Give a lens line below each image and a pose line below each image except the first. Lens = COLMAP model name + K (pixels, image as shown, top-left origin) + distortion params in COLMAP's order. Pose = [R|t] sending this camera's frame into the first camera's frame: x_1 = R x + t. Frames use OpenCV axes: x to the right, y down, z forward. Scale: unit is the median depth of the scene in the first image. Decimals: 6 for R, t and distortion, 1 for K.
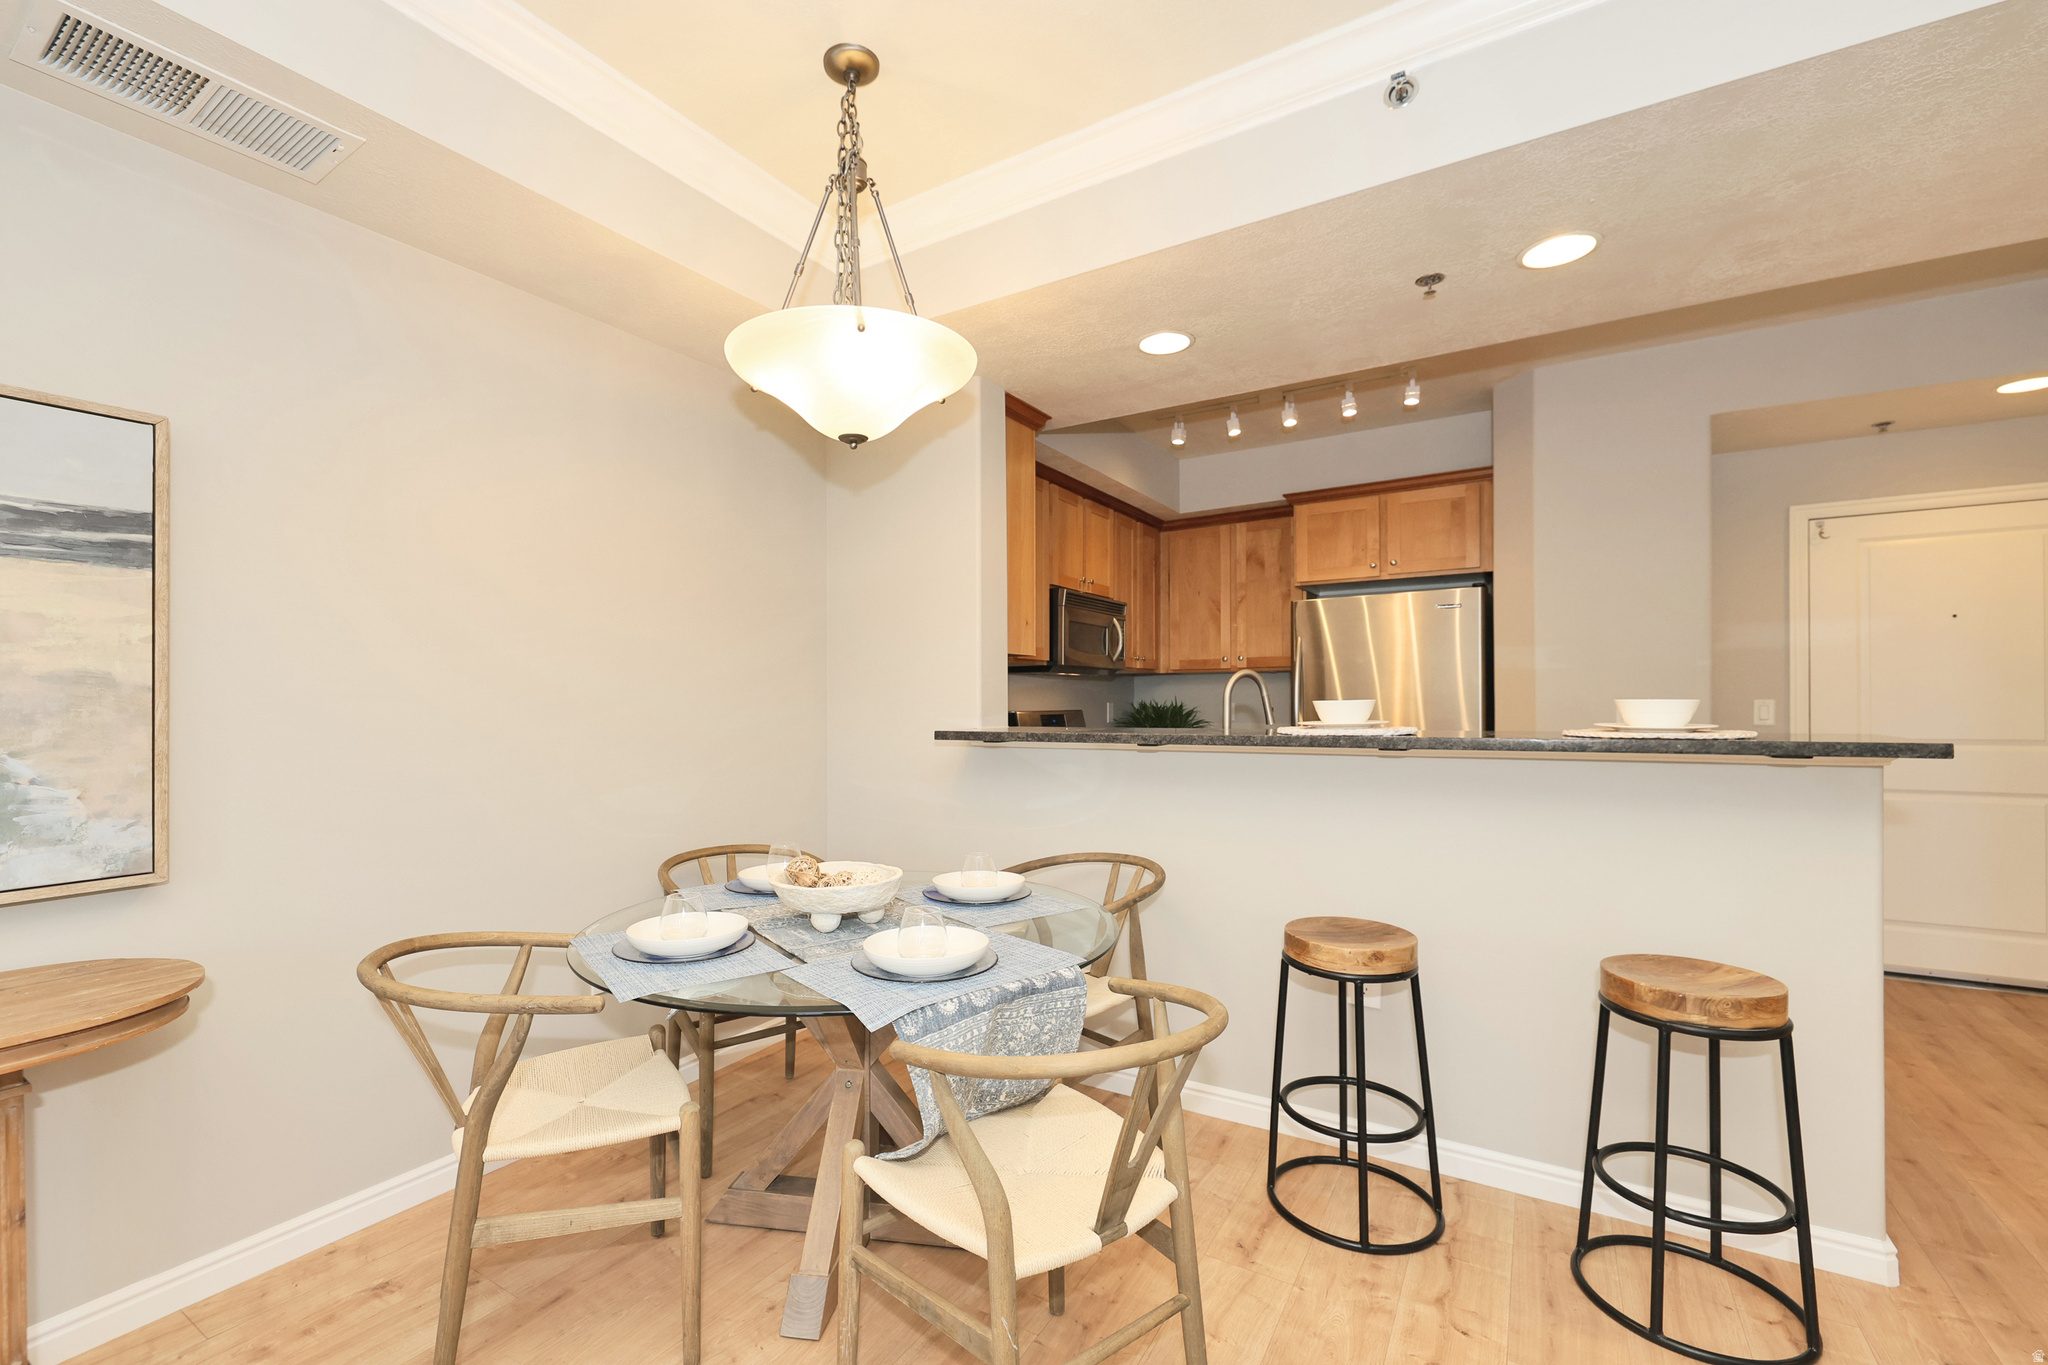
lens RADIAL K [[877.2, 0, 953.3], [0, 877.2, 699.7], [0, 0, 1]] dist [-0.006920, 0.001112]
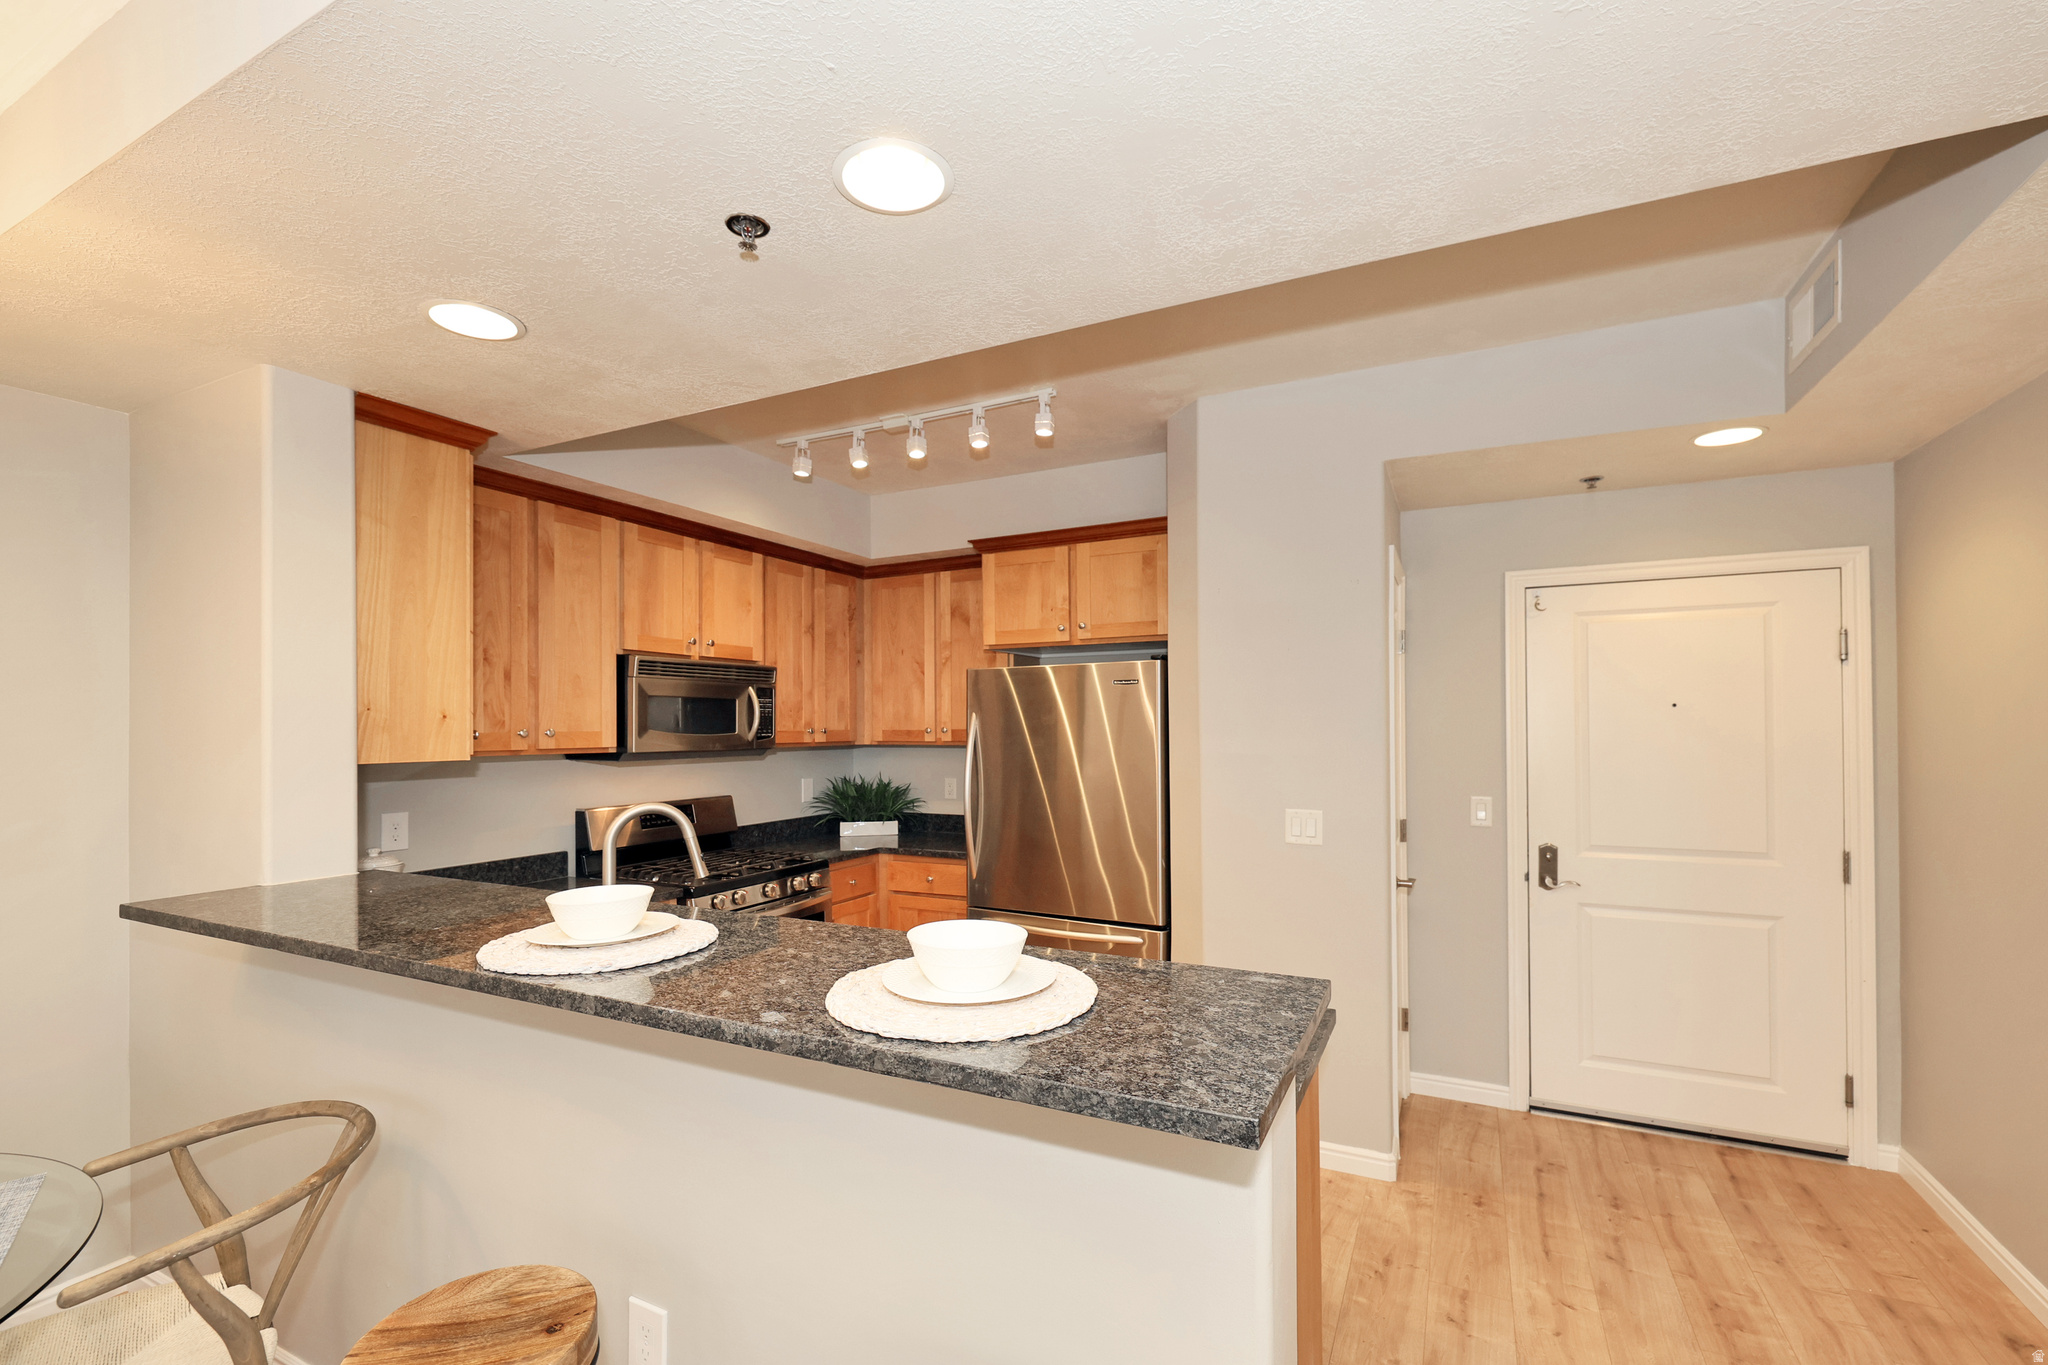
lens RADIAL K [[877.2, 0, 987.0], [0, 877.2, 716.3], [0, 0, 1]] dist [-0.006920, 0.001112]
pose [[0.994970, 0.007435, 0.099901, 0.357235], [-0.006159, 0.999895, -0.013080, -0.064071], [-0.099988, 0.012399, 0.994911, 0.194278]]
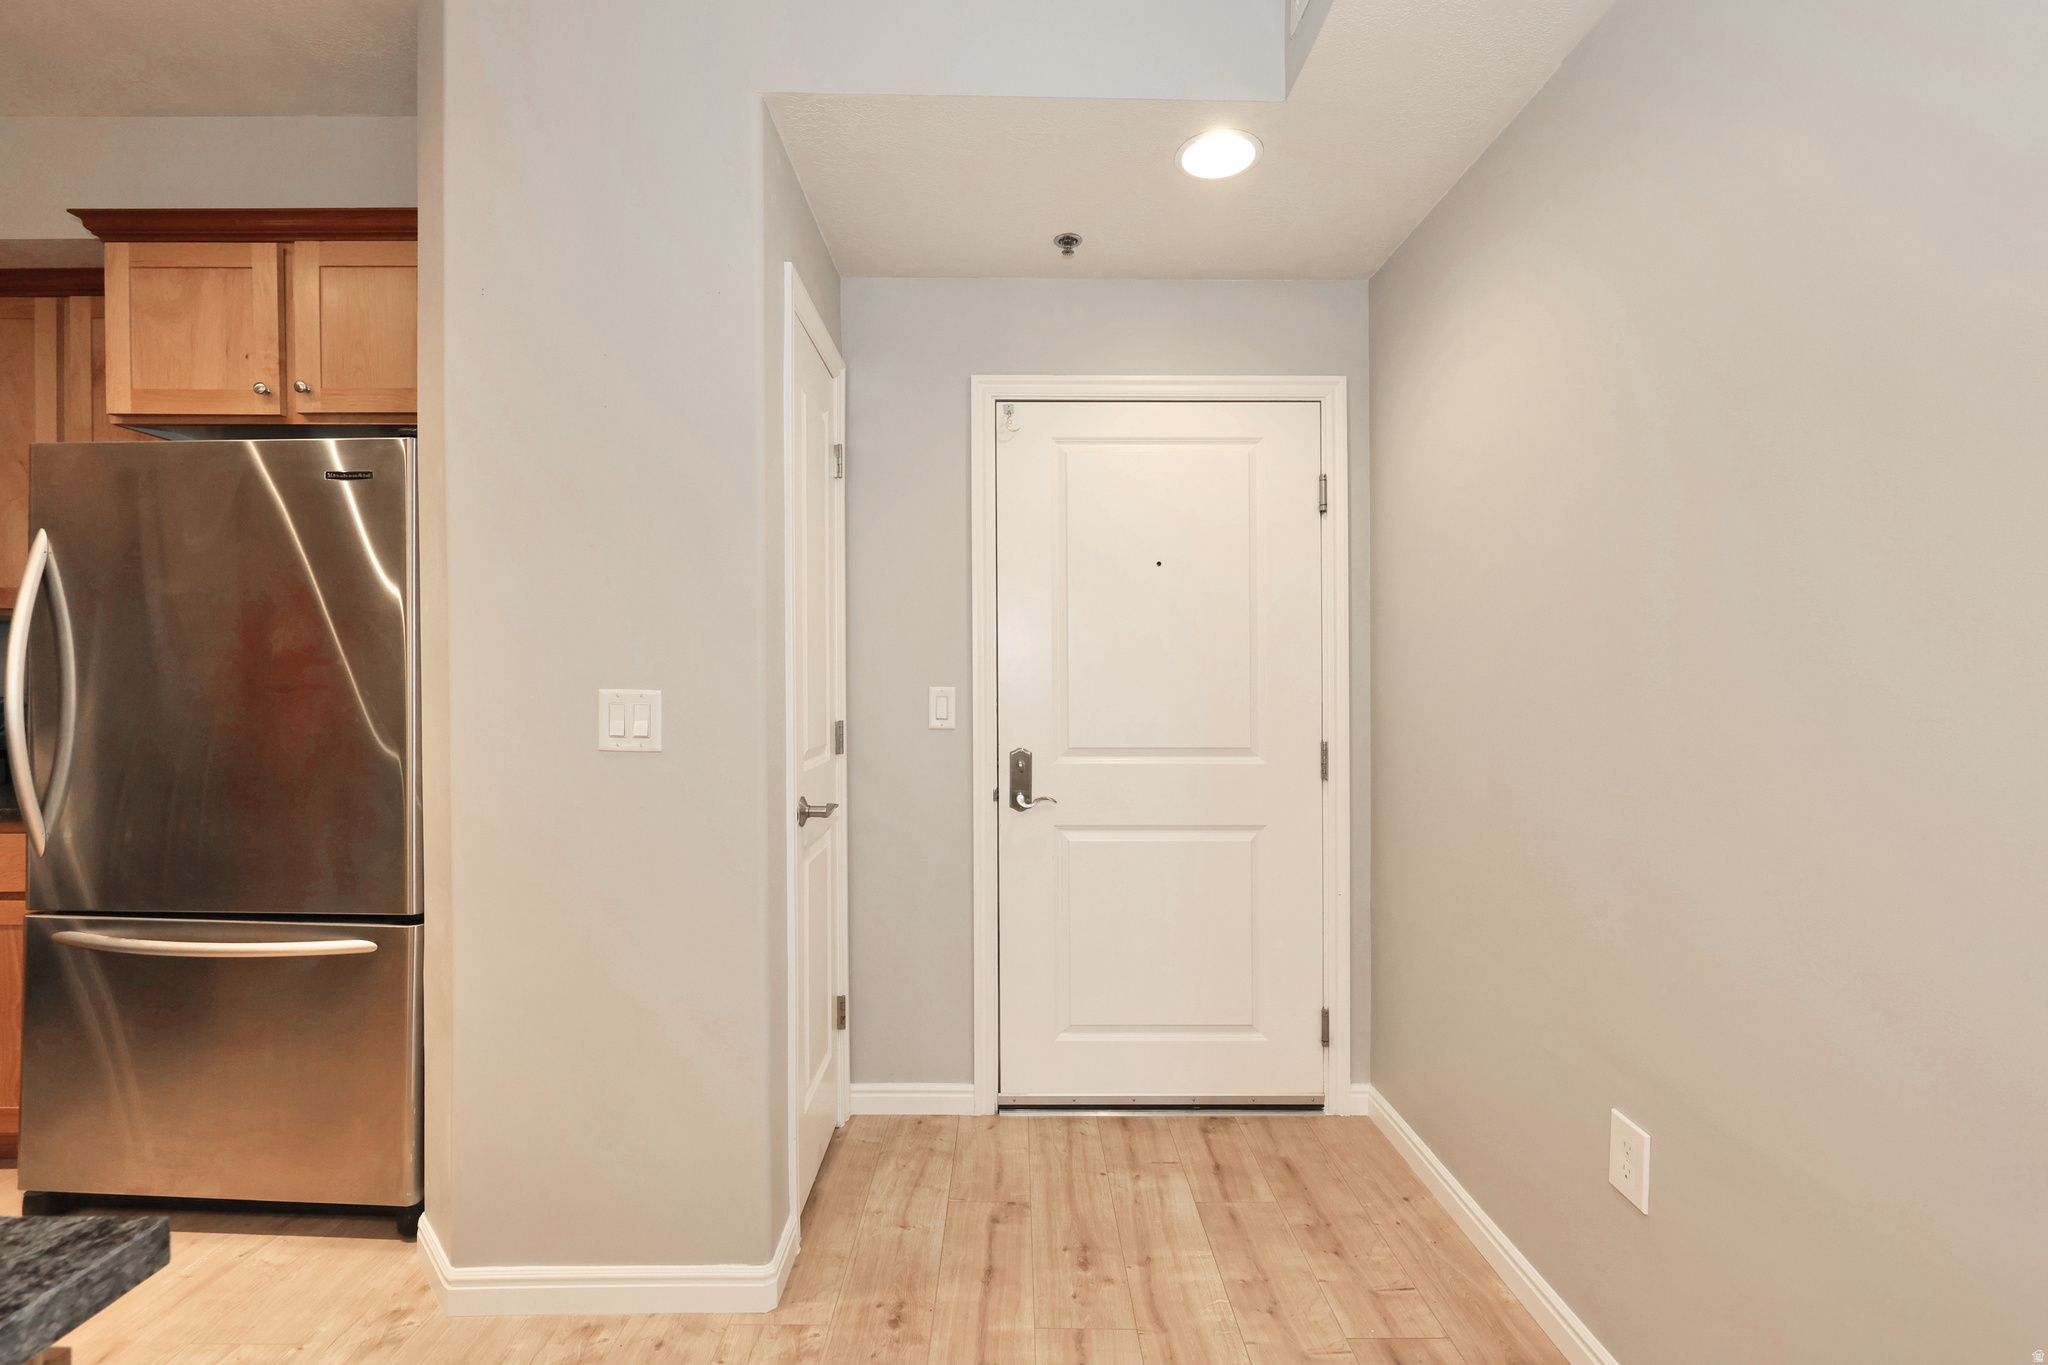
lens RADIAL K [[877.2, 0, 978.9], [0, 877.2, 668.4], [0, 0, 1]] dist [-0.006920, 0.001112]
pose [[0.849079, 0.022511, 0.527786, 0.617045], [-0.008069, 0.999528, -0.029652, 0.004255], [-0.528204, 0.020918, 0.848860, 0.456627]]
